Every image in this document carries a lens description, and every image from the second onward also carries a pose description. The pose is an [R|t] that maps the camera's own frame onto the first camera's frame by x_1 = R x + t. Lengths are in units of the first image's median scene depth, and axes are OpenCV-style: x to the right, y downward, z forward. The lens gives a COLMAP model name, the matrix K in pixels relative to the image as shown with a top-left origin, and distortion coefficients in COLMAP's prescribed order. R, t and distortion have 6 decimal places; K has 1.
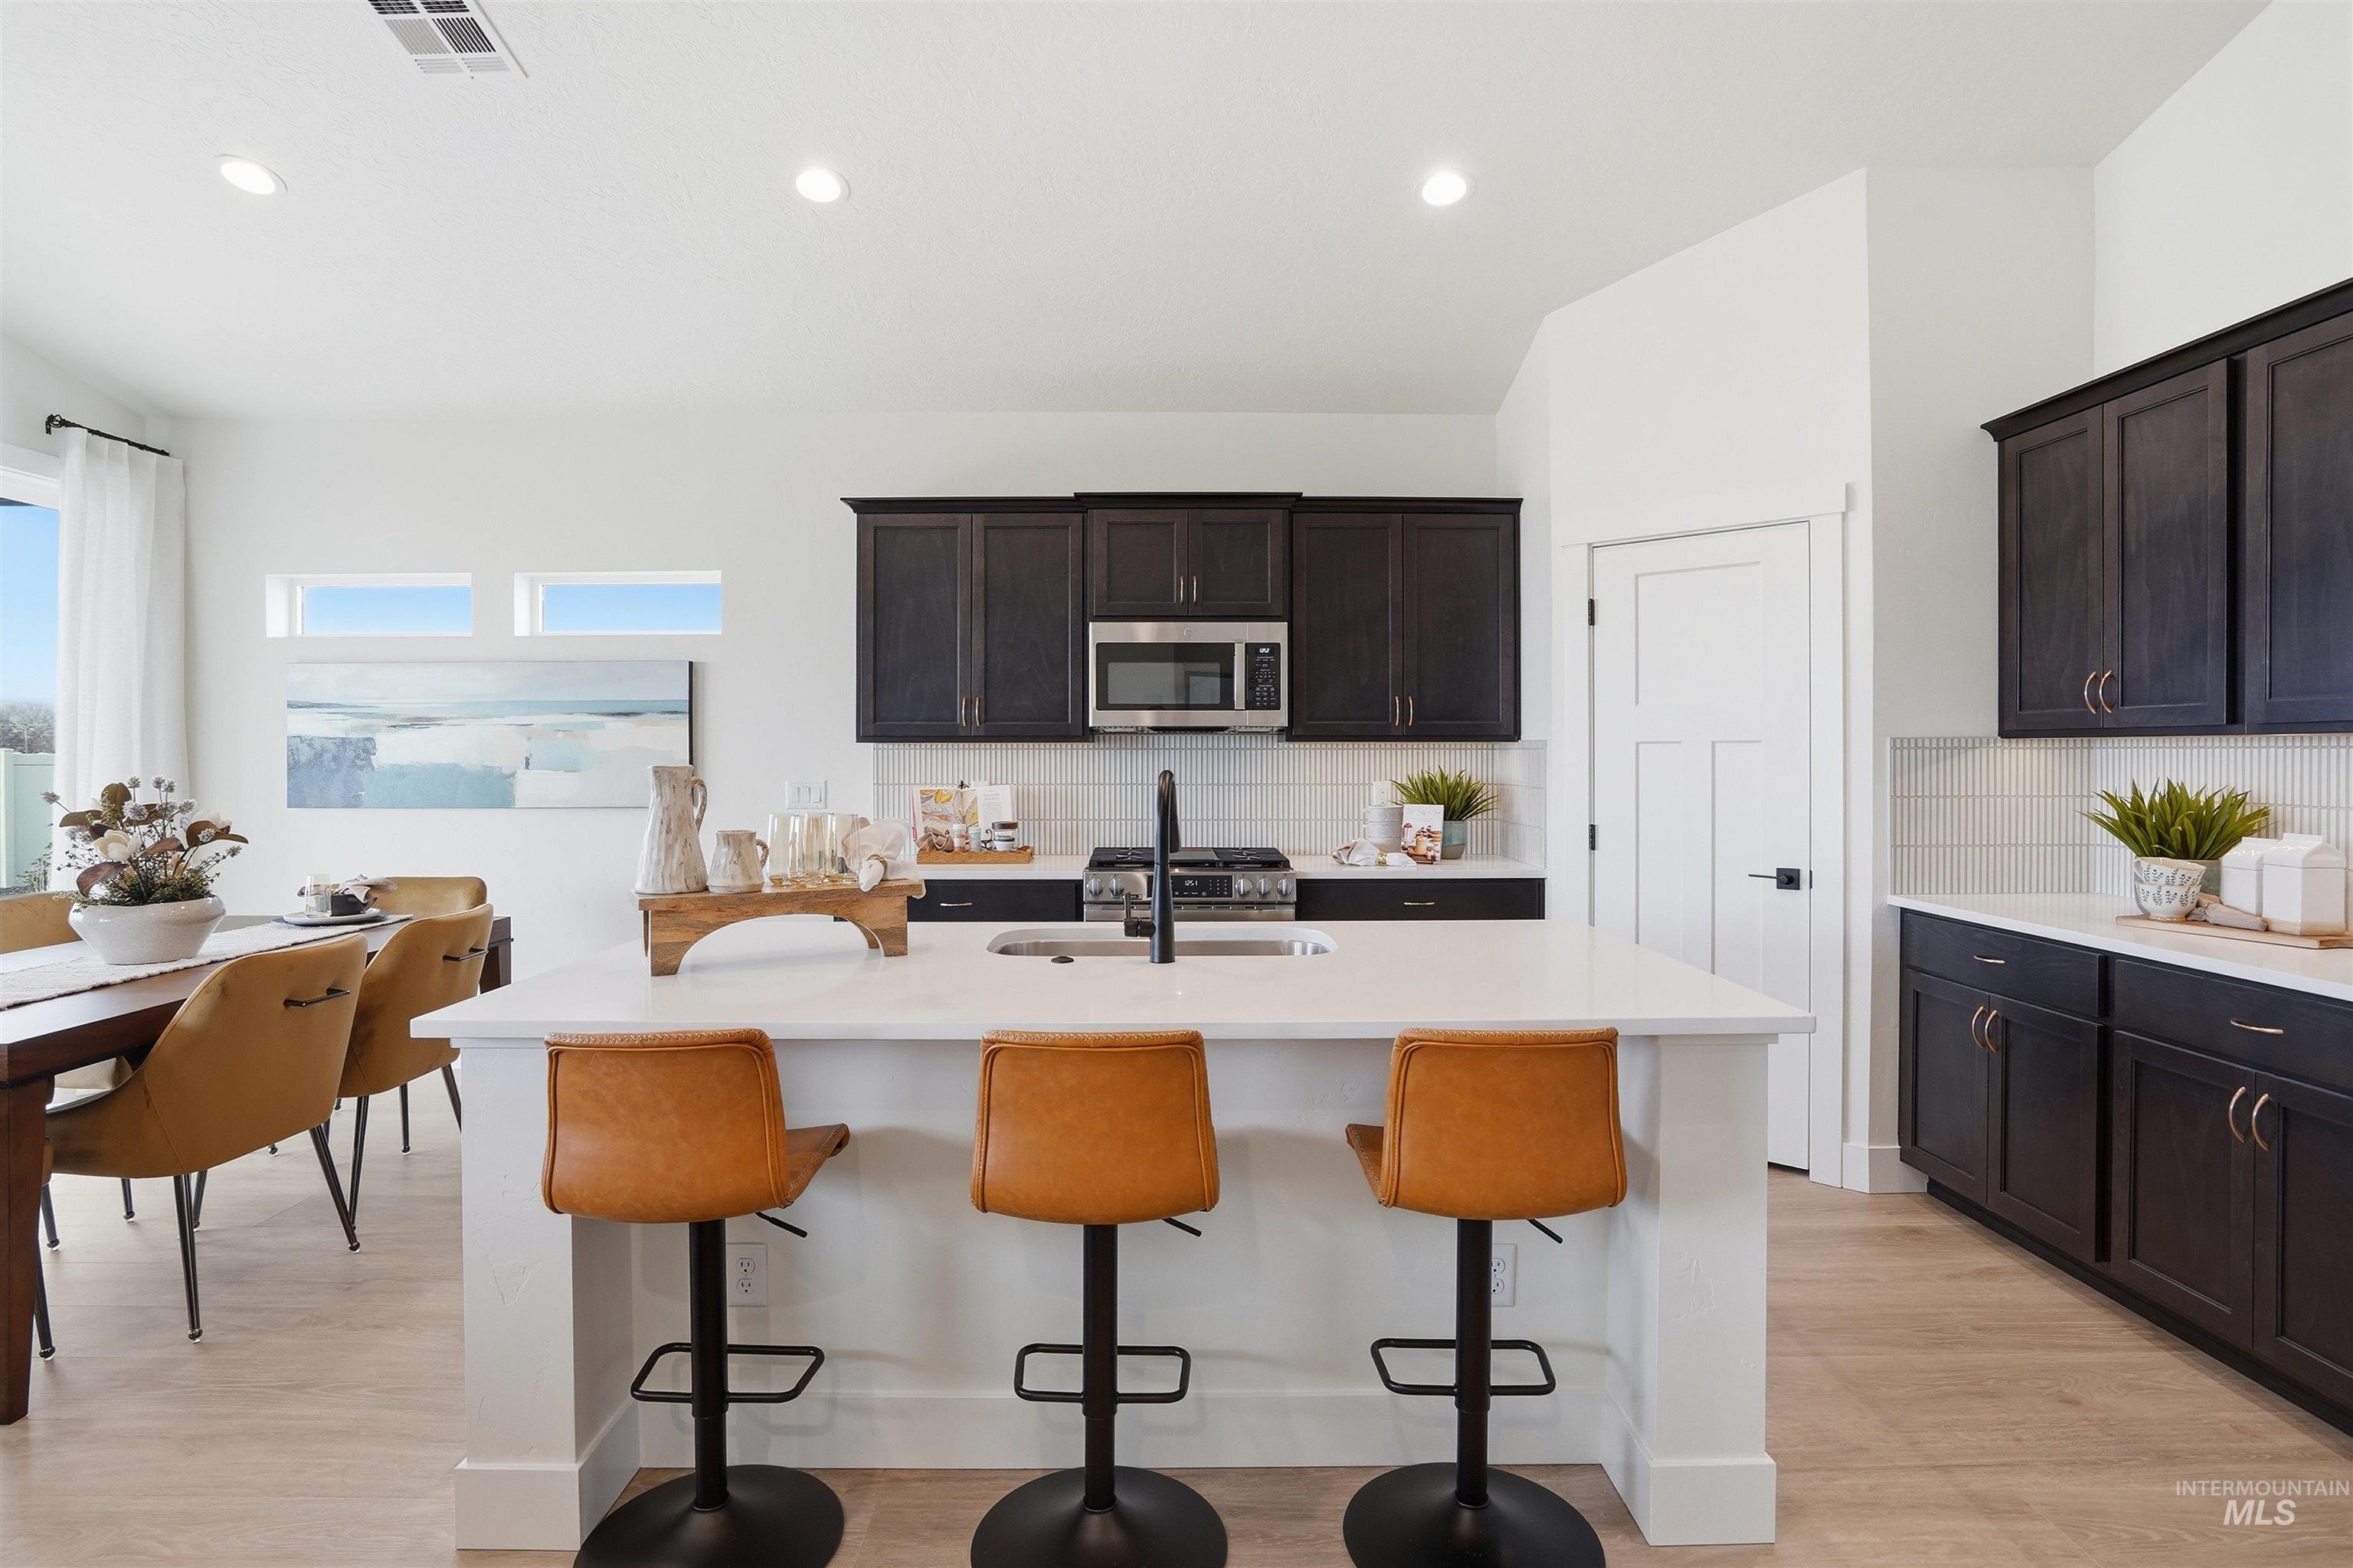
lens RADIAL K [[1172.0, 0, 1174.2], [0, 1172.0, 768.2], [0, 0, 1]] dist [-0.024295, 0.003562]
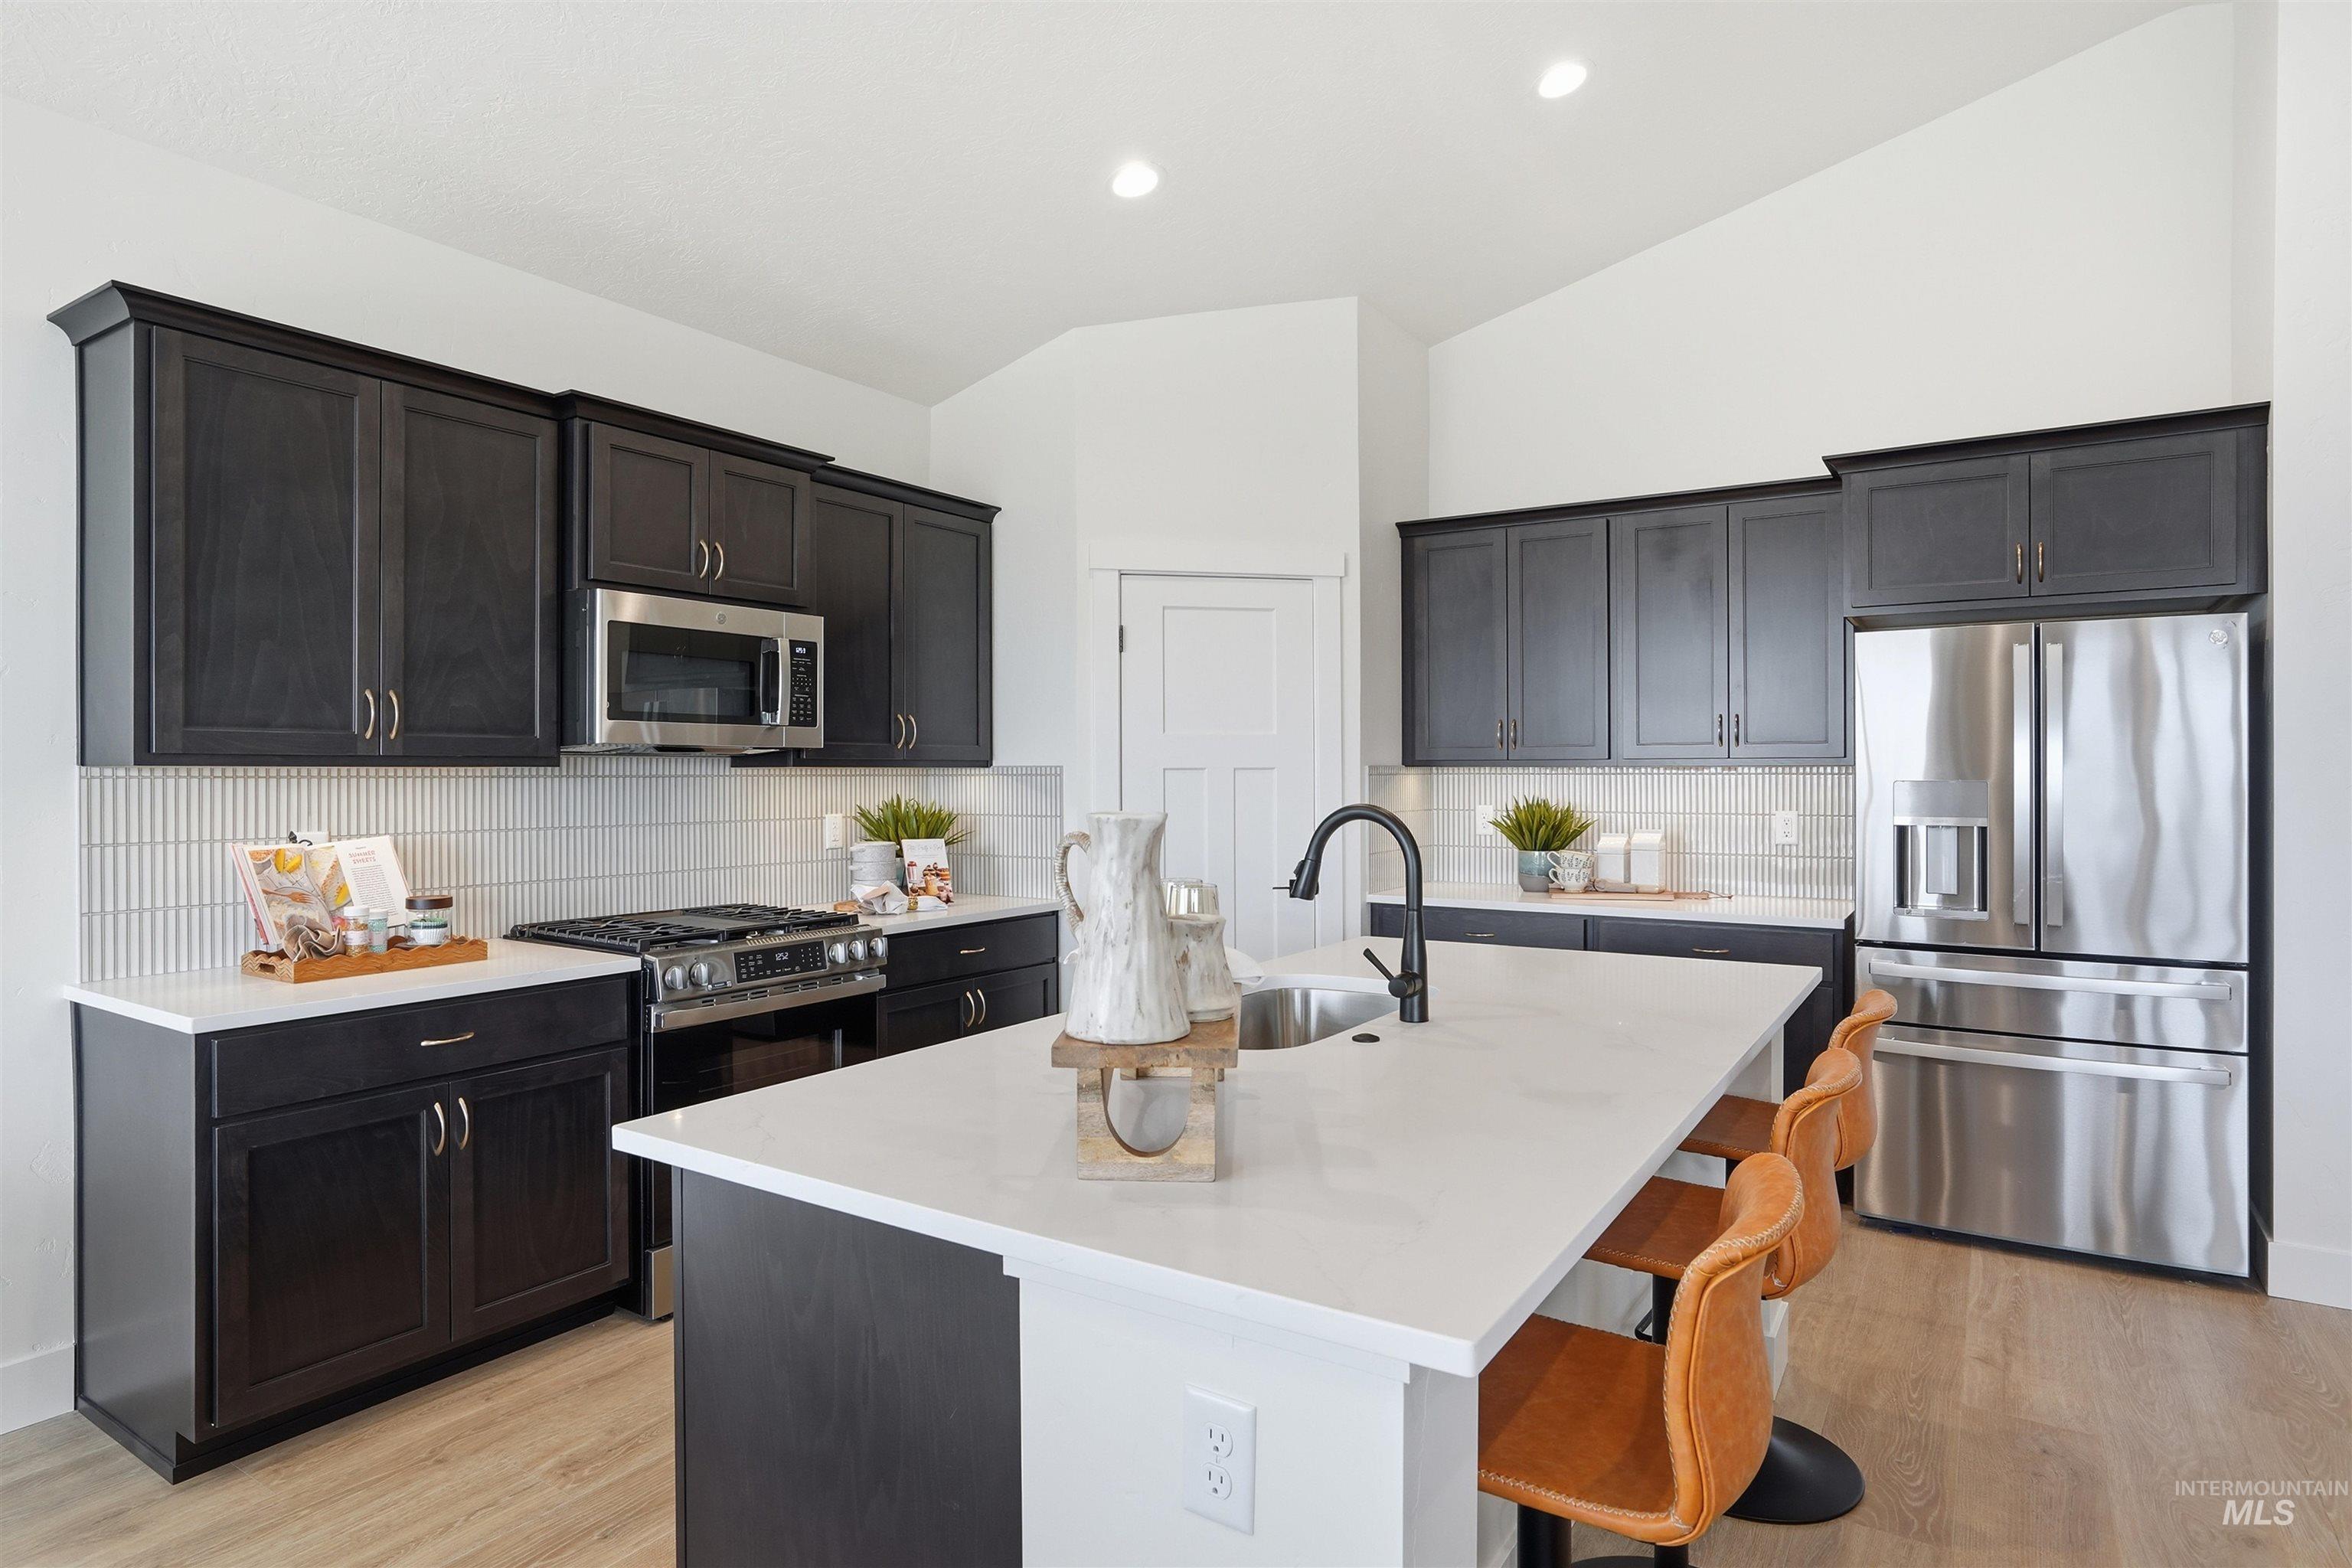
lens RADIAL K [[1322.1, 0, 1170.9], [0, 1322.1, 773.8], [0, 0, 1]] dist [-0.013247, 0.004126]
pose [[0.558726, -0.001043, 0.829352, -0.504559], [0.013748, 0.999873, -0.008004, -0.007468], [-0.829238, 0.015874, 0.558670, 0.299716]]
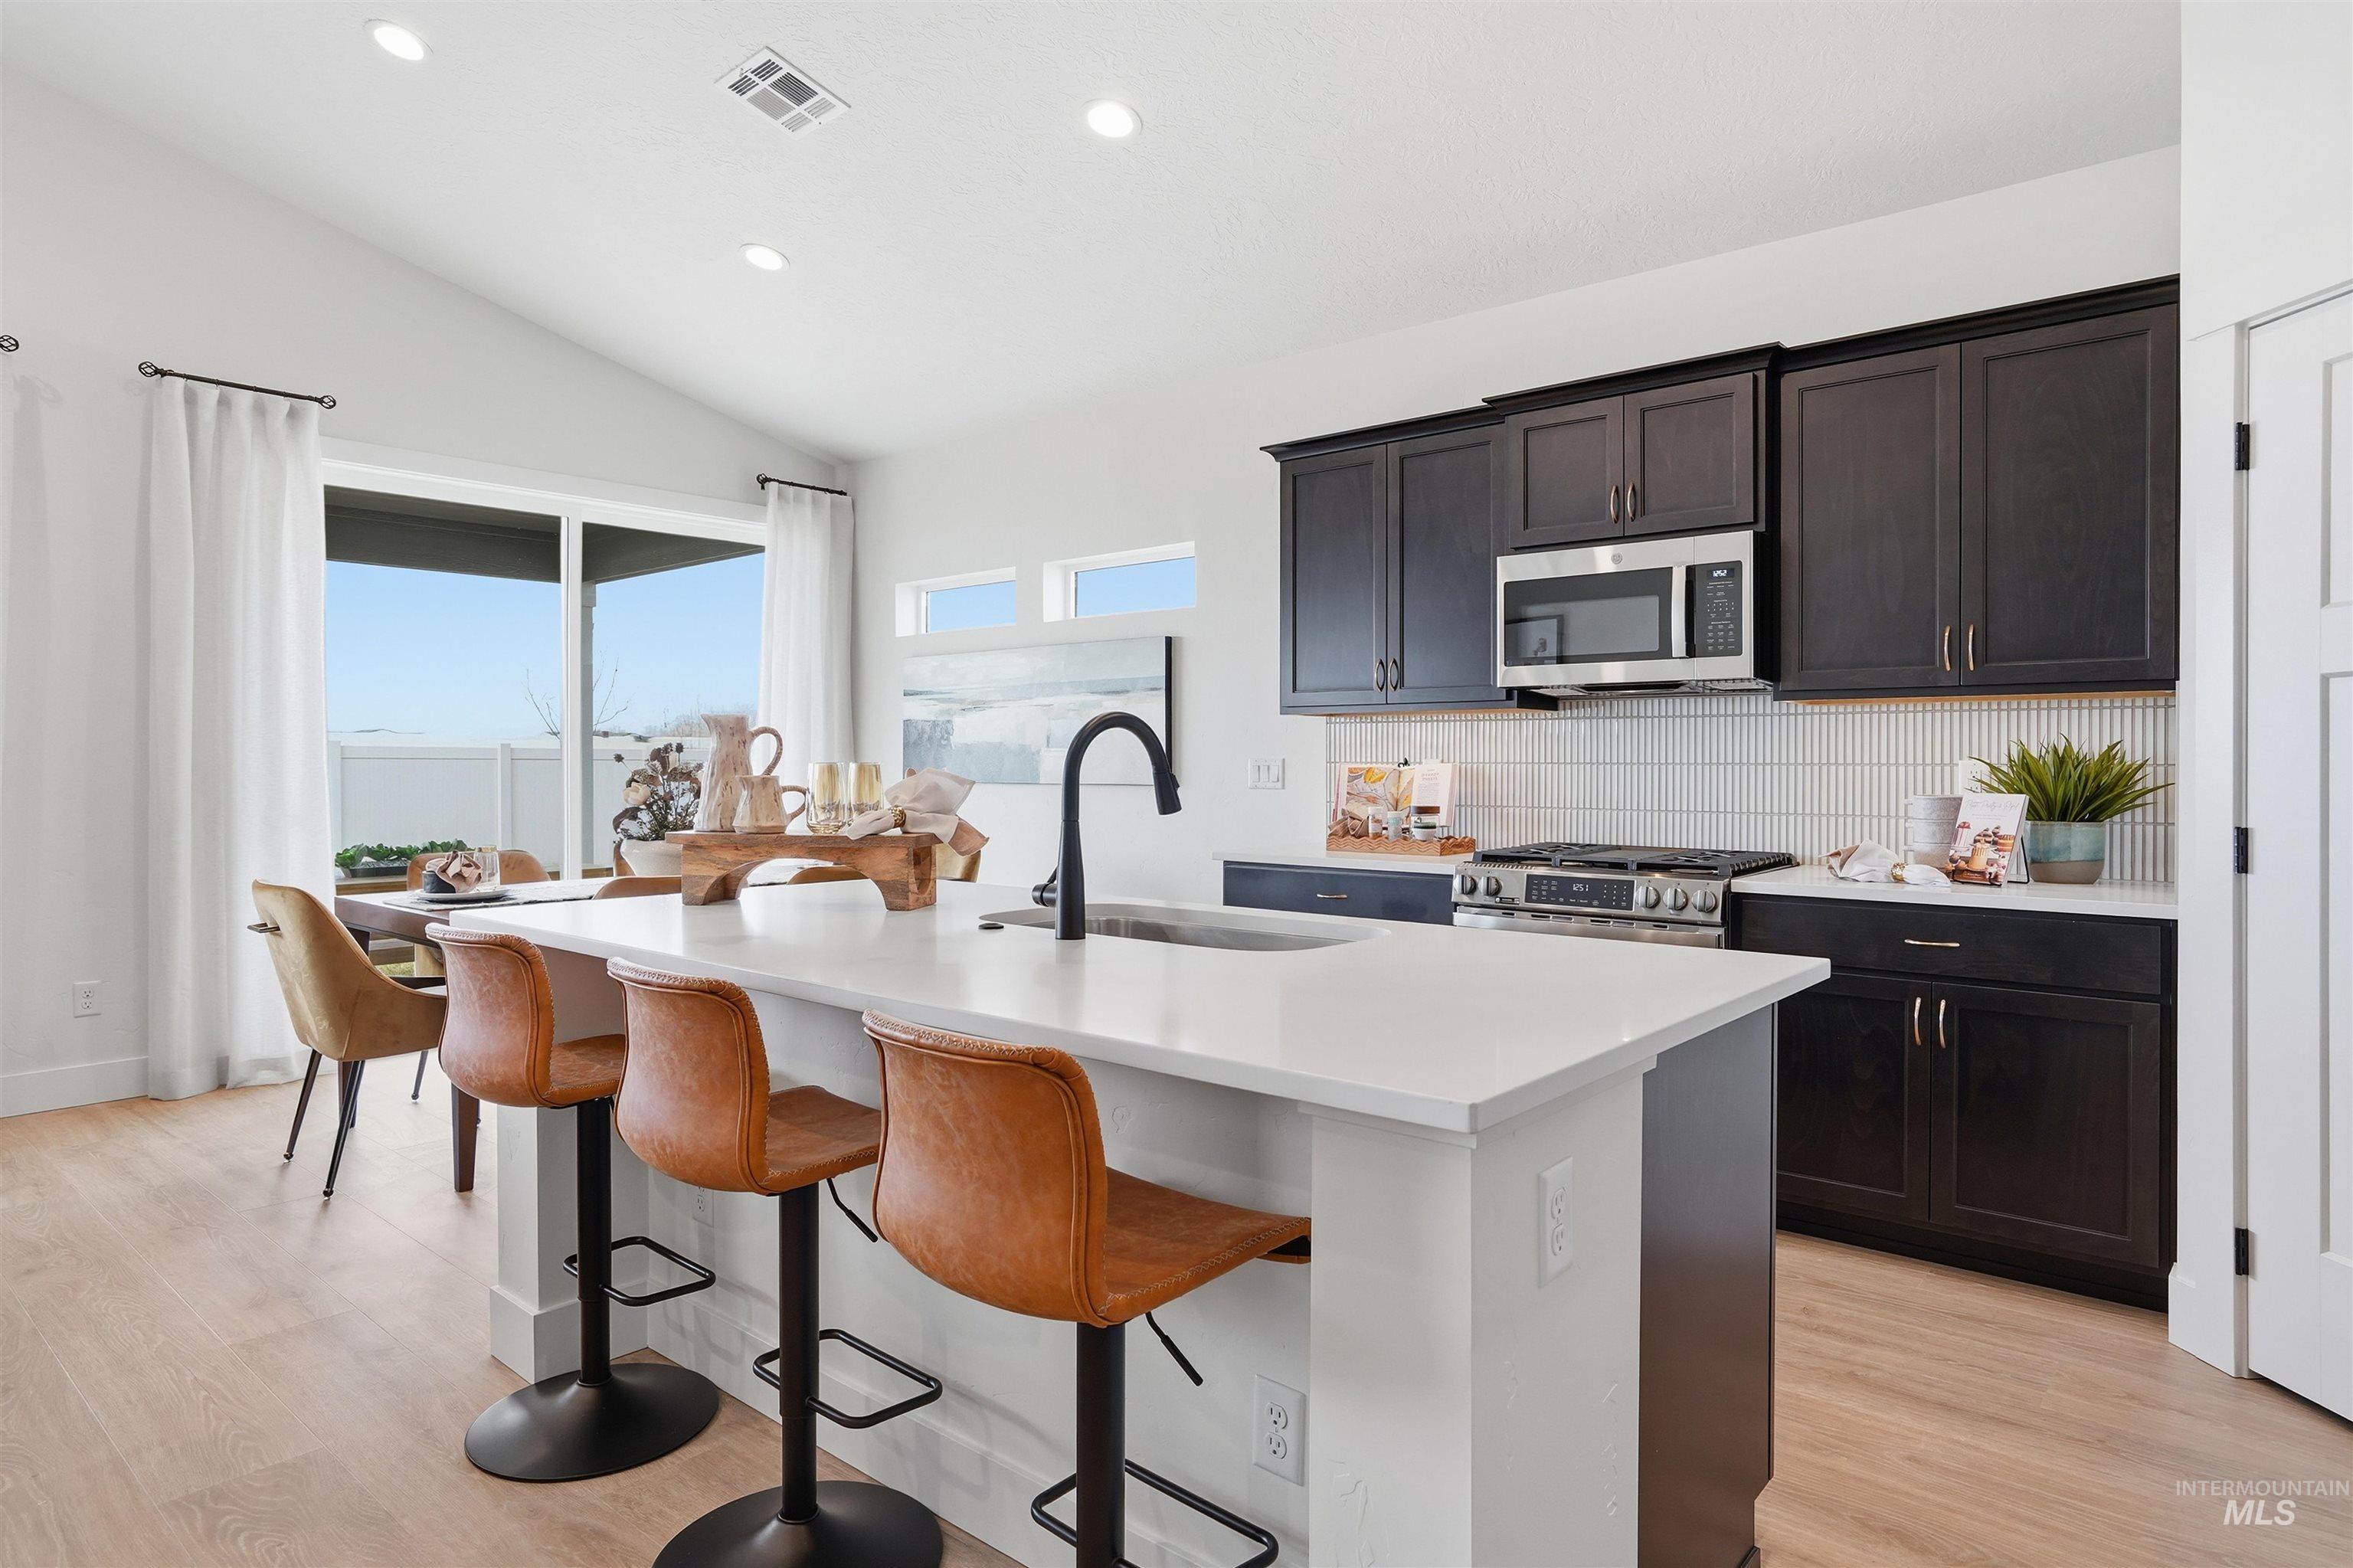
lens RADIAL K [[1322.7, 0, 1202.1], [0, 1322.7, 769.0], [0, 0, 1]] dist [-0.013247, 0.004126]
pose [[0.762908, 0.005550, -0.646484, 0.350884], [-0.008709, 0.999961, -0.001692, 0.023112], [0.646449, 0.006921, 0.762926, 0.177130]]
